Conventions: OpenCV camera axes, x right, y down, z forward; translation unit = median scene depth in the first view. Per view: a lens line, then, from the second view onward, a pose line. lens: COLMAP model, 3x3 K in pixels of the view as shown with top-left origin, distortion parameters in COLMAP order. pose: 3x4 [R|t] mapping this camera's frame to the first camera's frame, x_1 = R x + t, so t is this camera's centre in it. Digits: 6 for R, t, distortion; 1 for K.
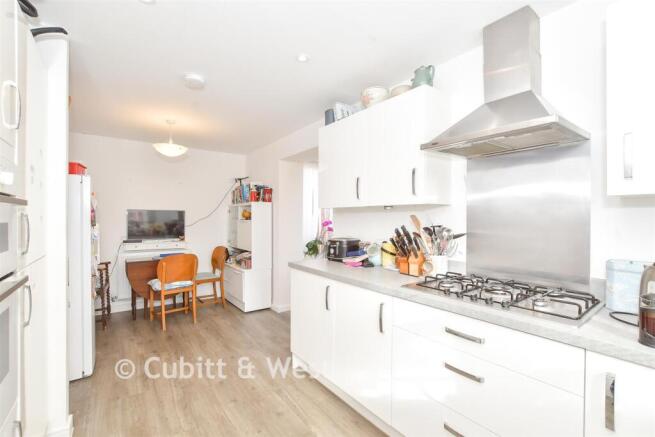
lens RADIAL K [[294.7, 0, 329.1], [0, 294.7, 217.3], [0, 0, 1]] dist [-0.001581, 0.000271]
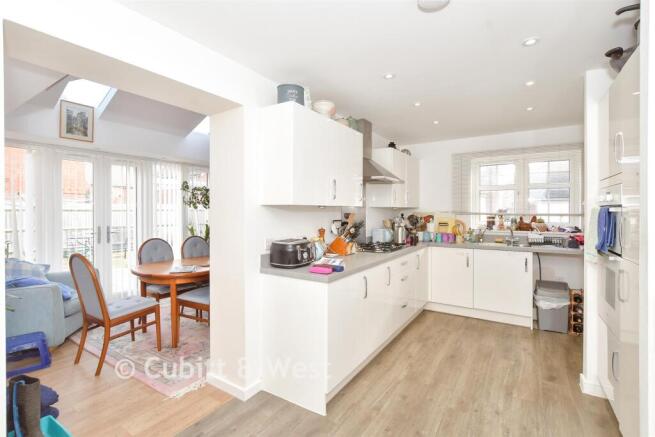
lens RADIAL K [[303.3, 0, 328.9], [0, 303.3, 215.6], [0, 0, 1]] dist [-0.000266, 0.000021]
pose [[-0.357387, -0.006211, 0.933936, -1.012084], [0.006070, 0.999941, 0.008973, -0.012701], [-0.933937, 0.008876, -0.357328, 1.505400]]
